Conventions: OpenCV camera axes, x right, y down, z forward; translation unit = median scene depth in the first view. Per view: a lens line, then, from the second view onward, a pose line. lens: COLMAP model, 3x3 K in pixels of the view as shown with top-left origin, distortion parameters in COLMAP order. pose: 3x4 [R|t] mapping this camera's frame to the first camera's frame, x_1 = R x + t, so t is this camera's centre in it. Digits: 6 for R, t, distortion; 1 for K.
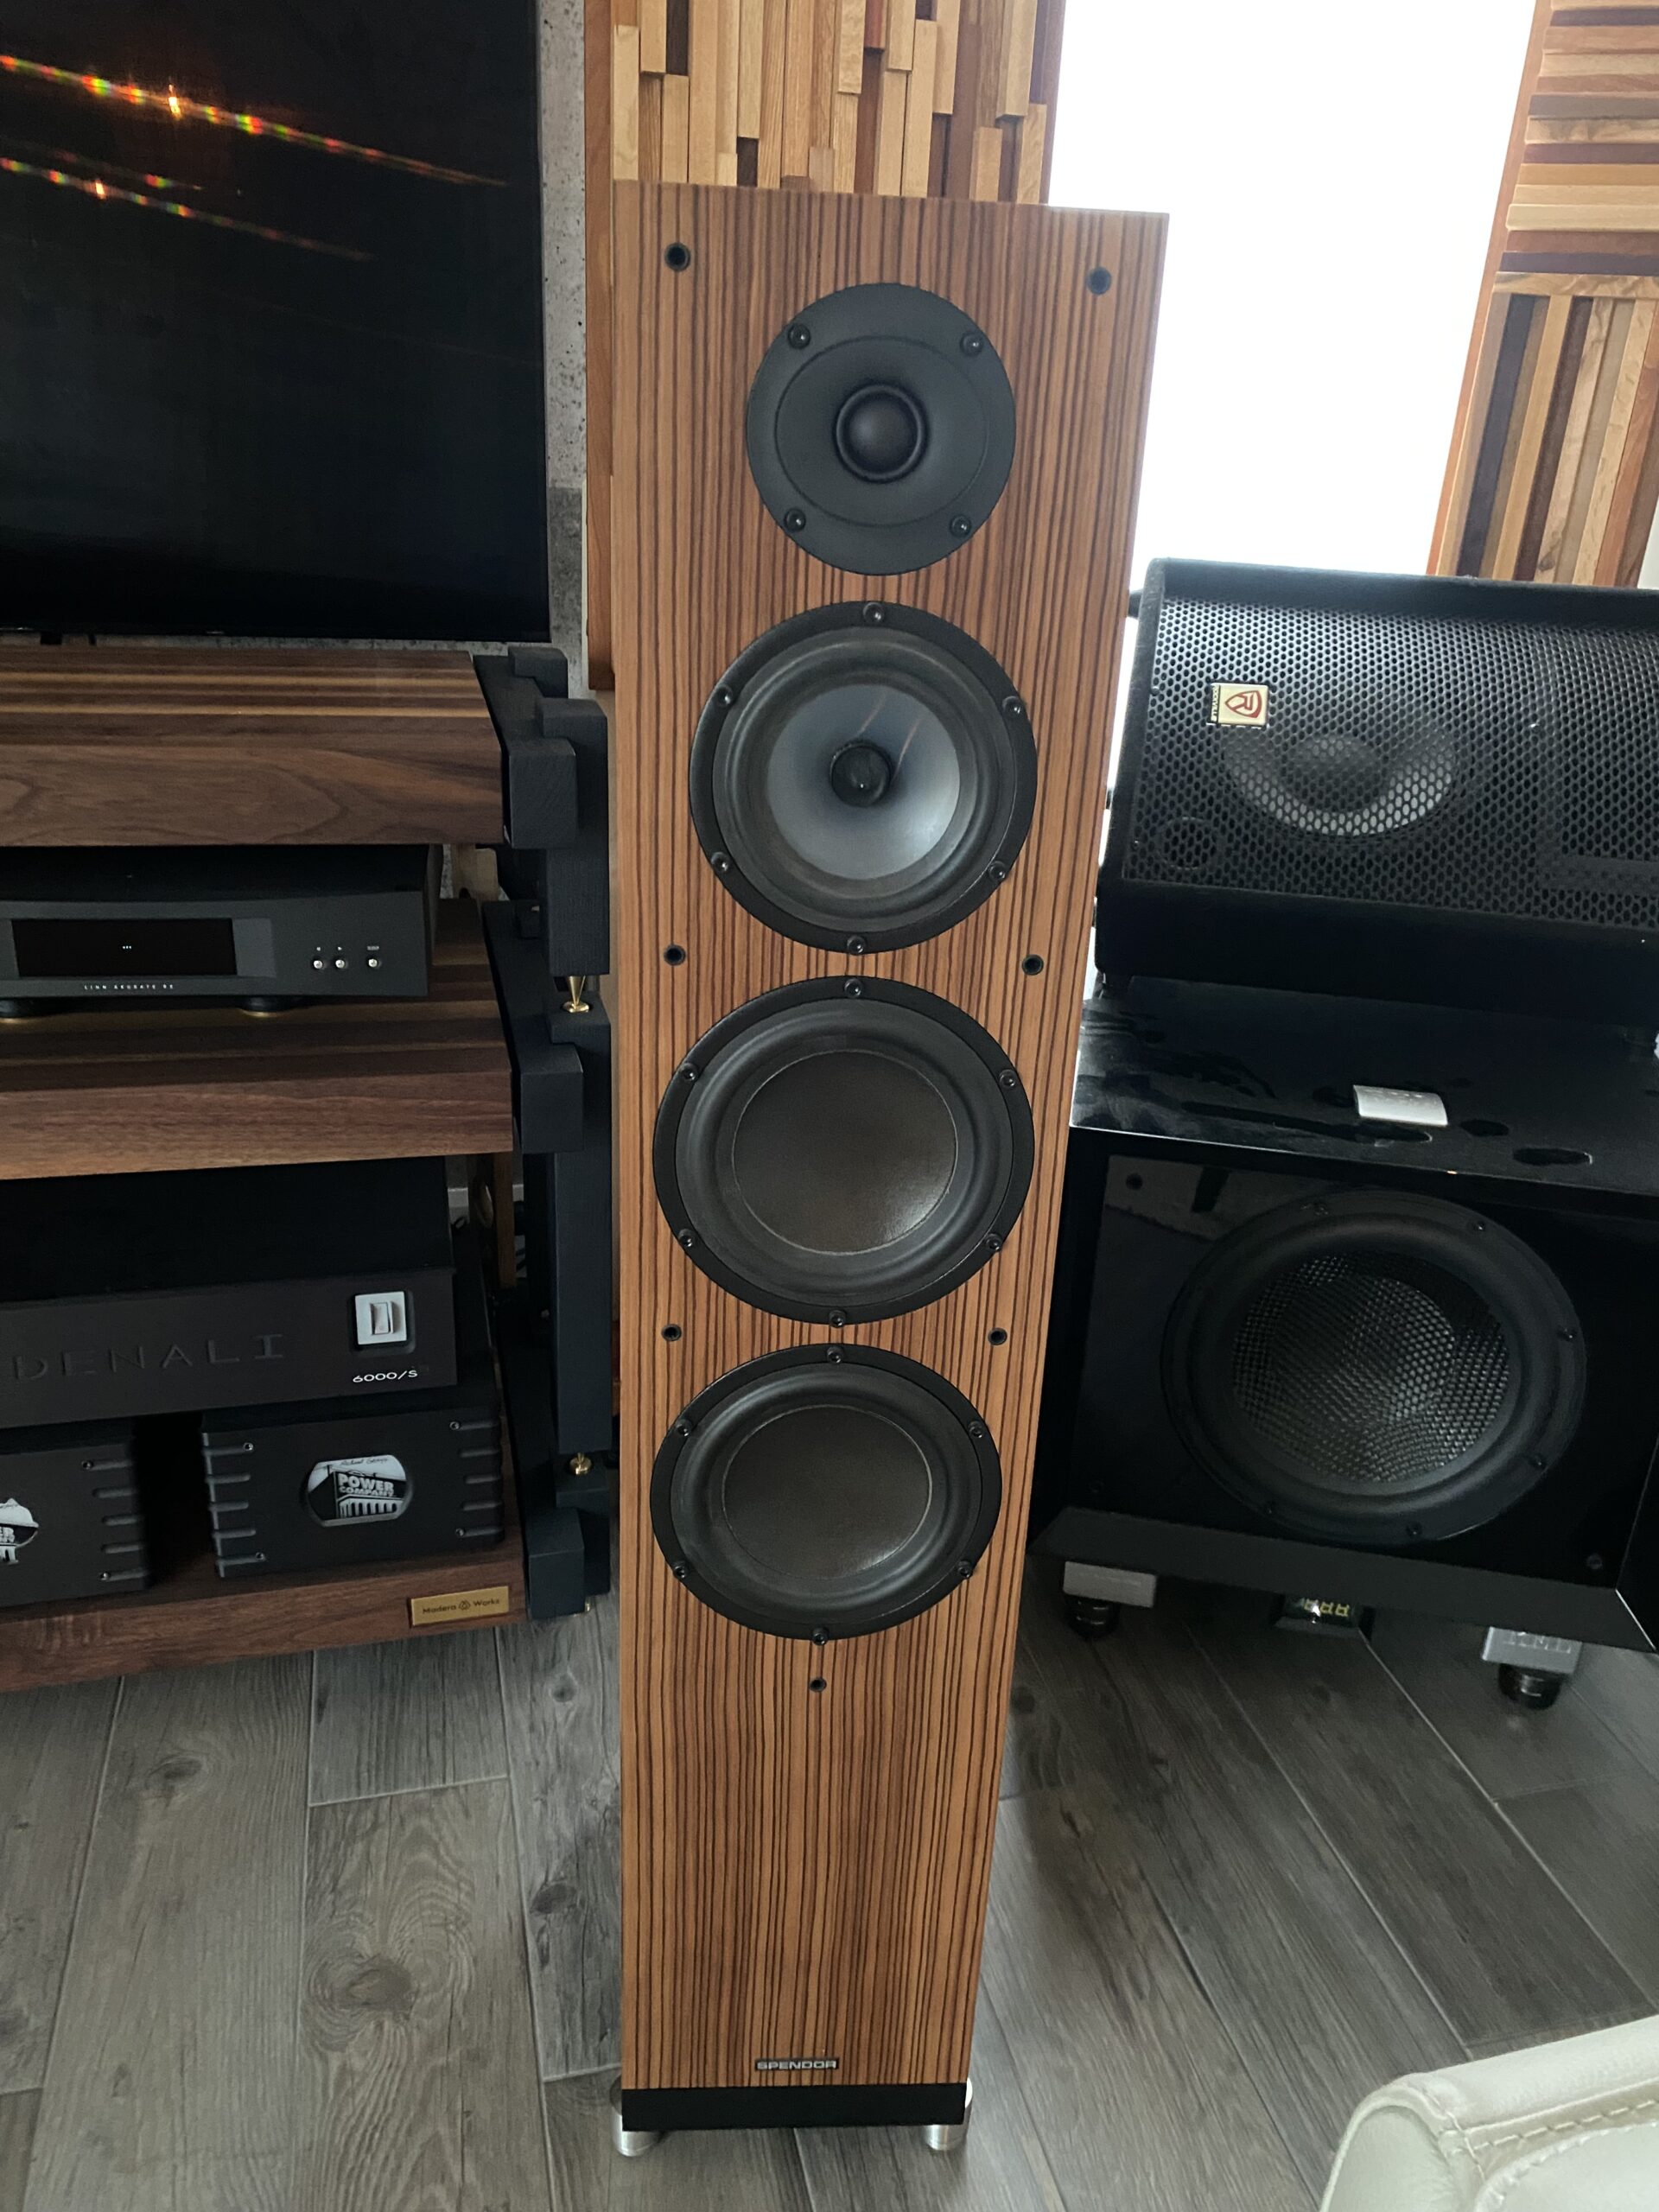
lens RADIAL K [[1679.0, 0, 829.5], [0, 1679.0, 1106.0], [0, 0, 1]] dist [0.005389, -0.010942]
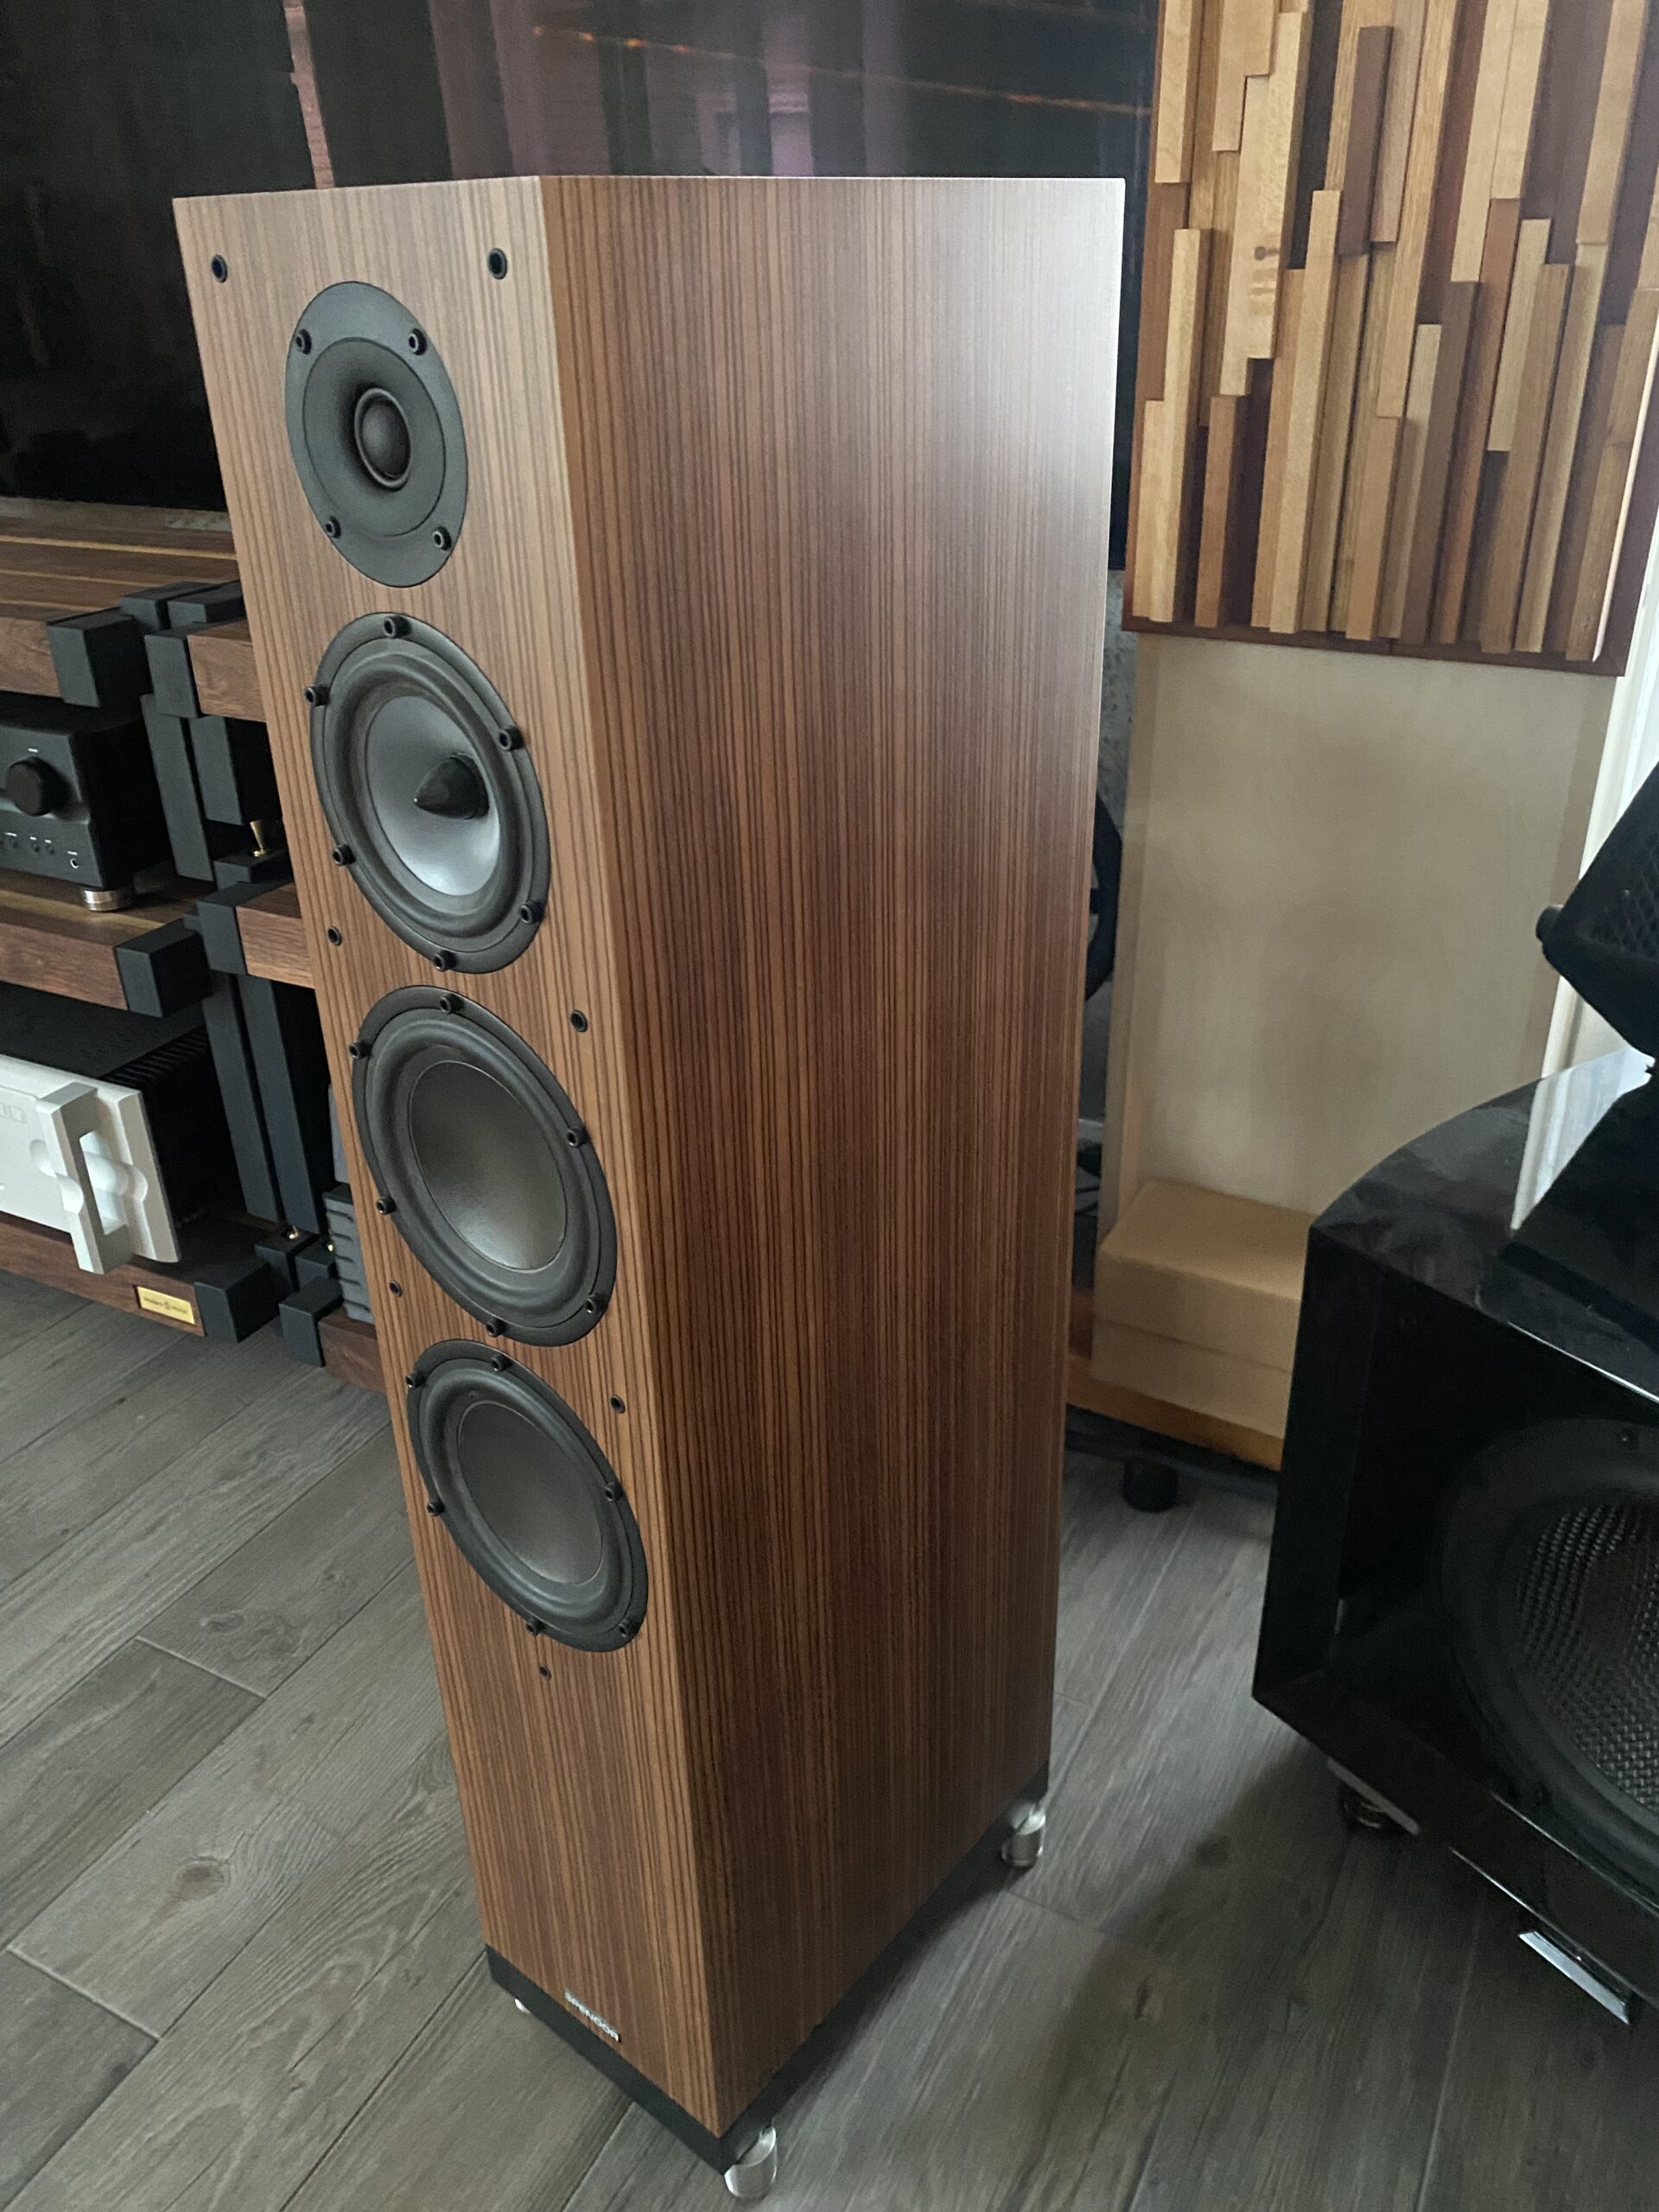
lens RADIAL K [[1679.0, 0, 829.5], [0, 1679.0, 1106.0], [0, 0, 1]] dist [0.005389, -0.010942]
pose [[0.742650, 0.252784, -0.620138, 0.732377], [-0.210053, 0.967218, 0.142712, -0.182047], [0.635884, 0.024277, 0.771403, 0.356731]]
